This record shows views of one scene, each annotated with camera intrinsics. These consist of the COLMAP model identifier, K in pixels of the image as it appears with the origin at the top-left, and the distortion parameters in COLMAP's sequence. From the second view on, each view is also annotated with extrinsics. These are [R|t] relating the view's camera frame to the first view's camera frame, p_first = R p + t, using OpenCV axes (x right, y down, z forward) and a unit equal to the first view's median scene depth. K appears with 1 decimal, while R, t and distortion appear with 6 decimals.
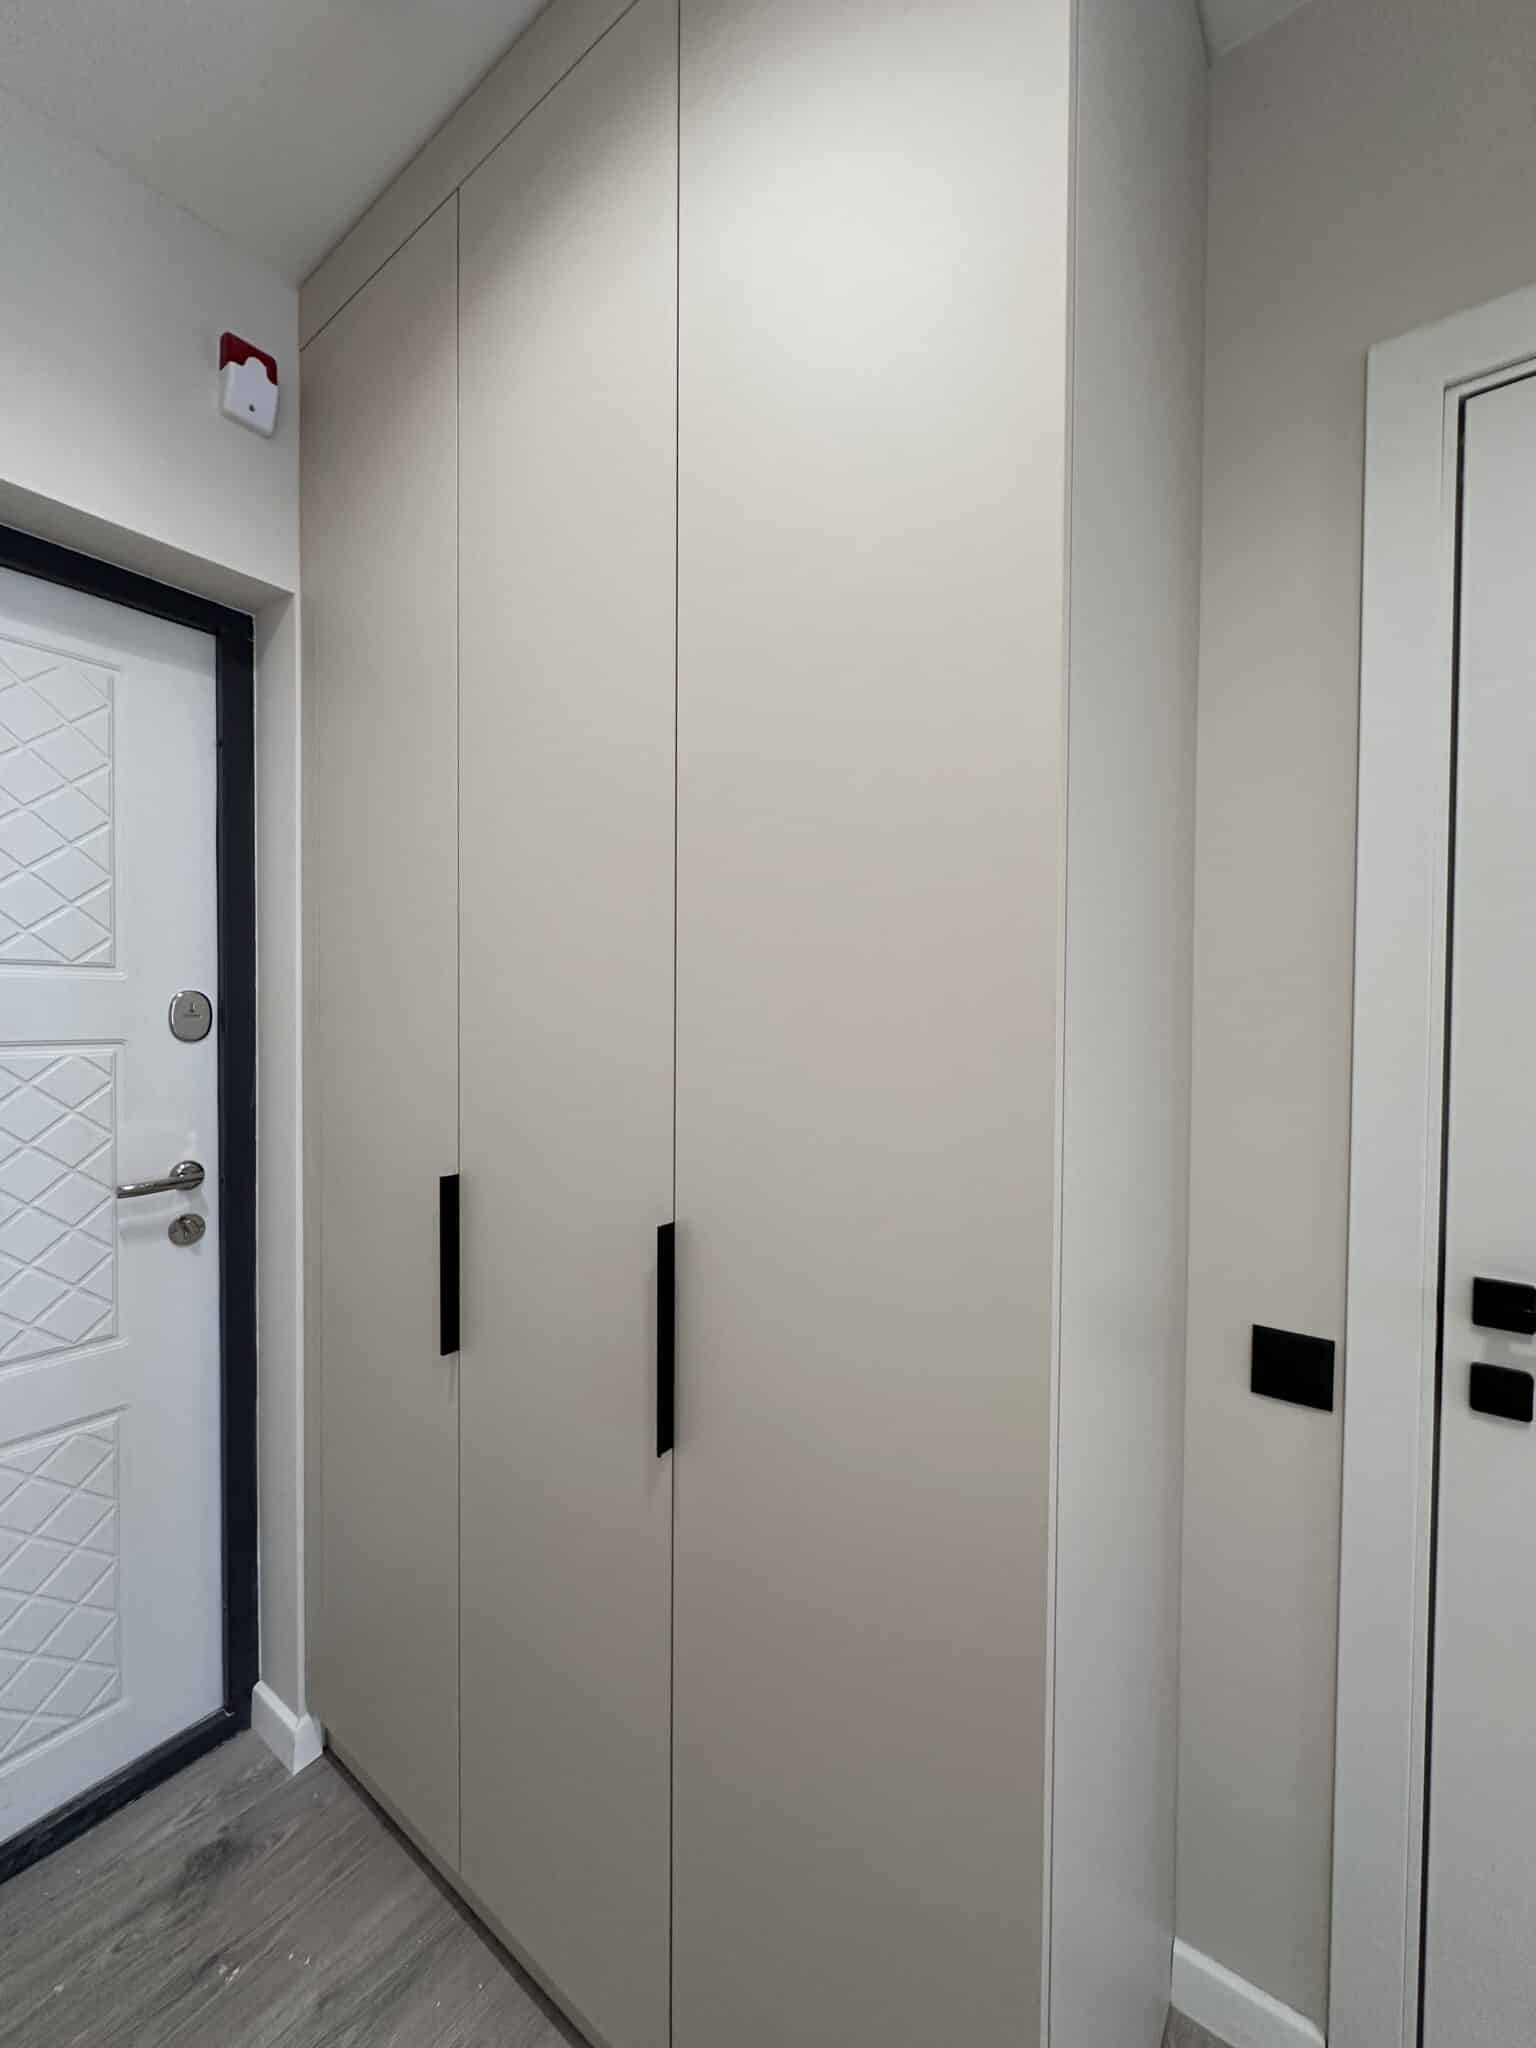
lens RADIAL K [[815.7, 0, 768.0], [0, 815.7, 1024.0], [0, 0, 1]] dist [-0.001286, 0.000096]
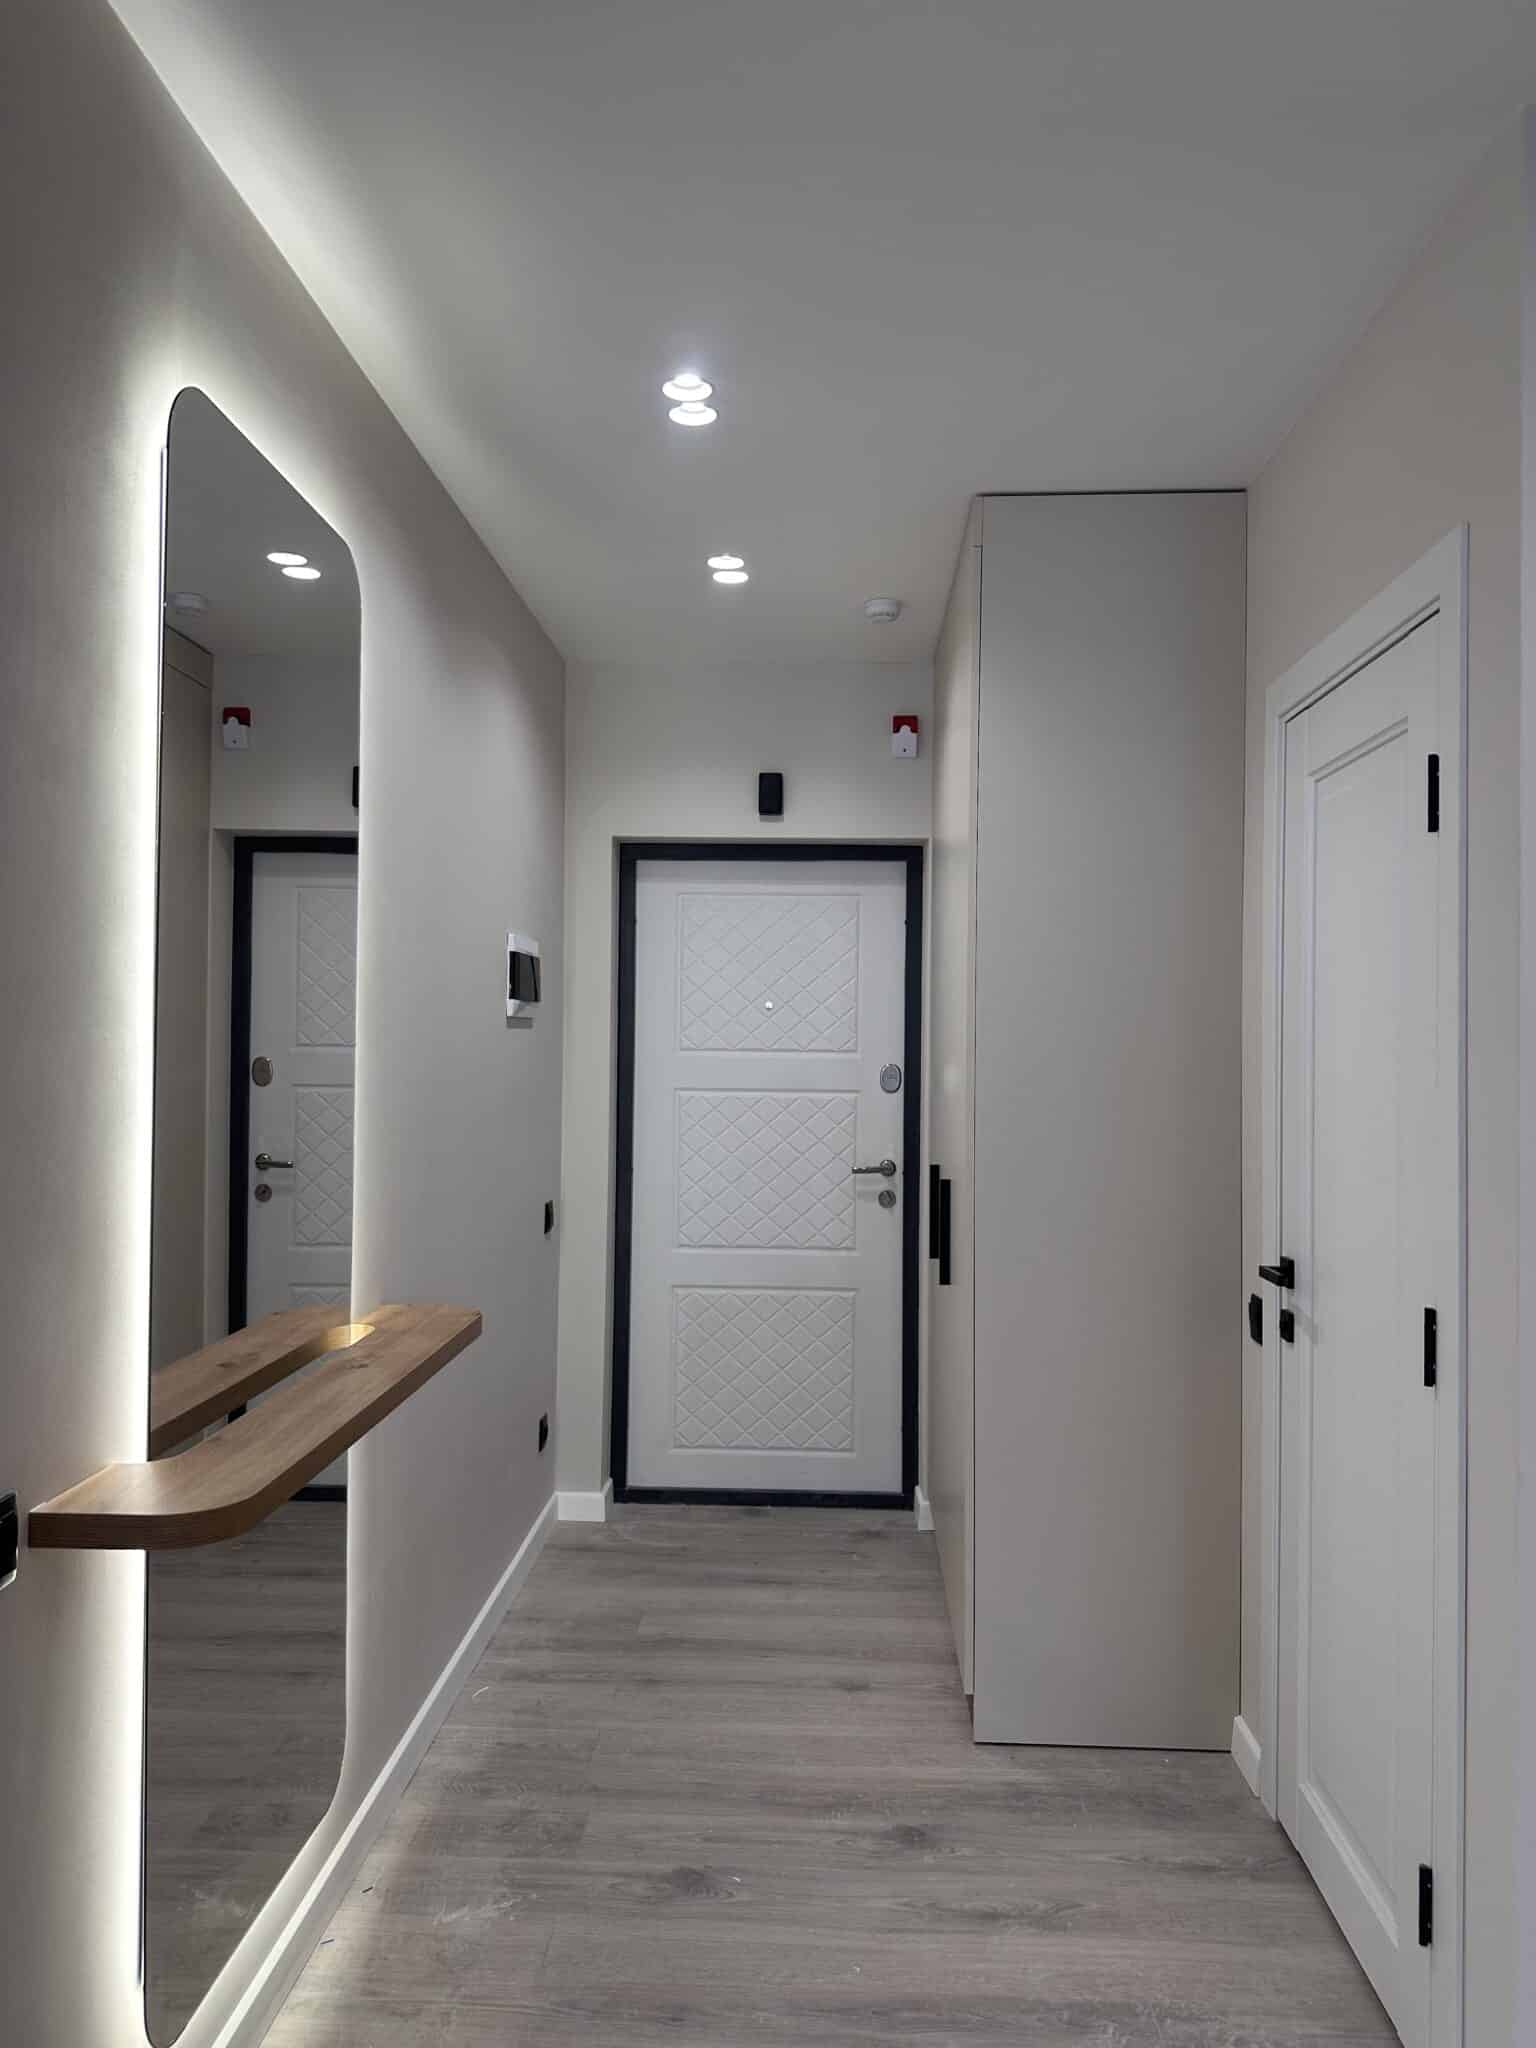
lens RADIAL K [[1450.9, 0, 768.0], [0, 1450.9, 1024.0], [0, 0, 1]] dist [0.125824, -0.002086]
pose [[0.555127, -0.012688, -0.831669, 1.896179], [-0.023892, 0.999228, -0.031193, -0.023855], [0.831422, 0.037186, 0.554395, -1.046533]]
